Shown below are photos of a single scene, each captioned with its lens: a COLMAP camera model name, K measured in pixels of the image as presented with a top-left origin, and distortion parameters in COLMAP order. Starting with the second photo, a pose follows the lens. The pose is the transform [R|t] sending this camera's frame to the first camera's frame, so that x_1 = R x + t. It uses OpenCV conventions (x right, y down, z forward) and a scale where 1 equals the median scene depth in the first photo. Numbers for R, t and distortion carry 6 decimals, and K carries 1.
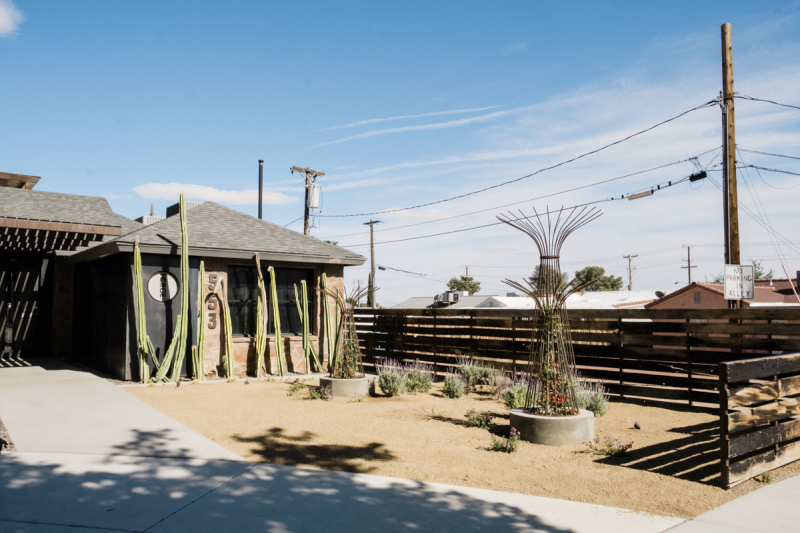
lens RADIAL K [[613.4, 0, 400.0], [0, 613.4, 266.5], [0, 0, 1]] dist [-0.021216, 0.005822]
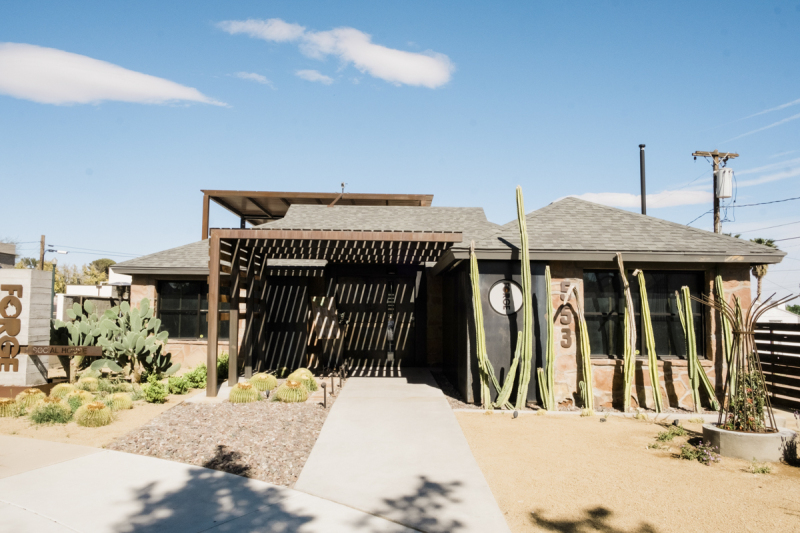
lens RADIAL K [[613.4, 0, 400.0], [0, 613.4, 266.5], [0, 0, 1]] dist [-0.021216, 0.005822]
pose [[0.791196, -0.041521, -0.610152, 0.024136], [0.033792, 0.999137, -0.024174, 0.004753], [0.610629, -0.001492, 0.791916, 0.201996]]
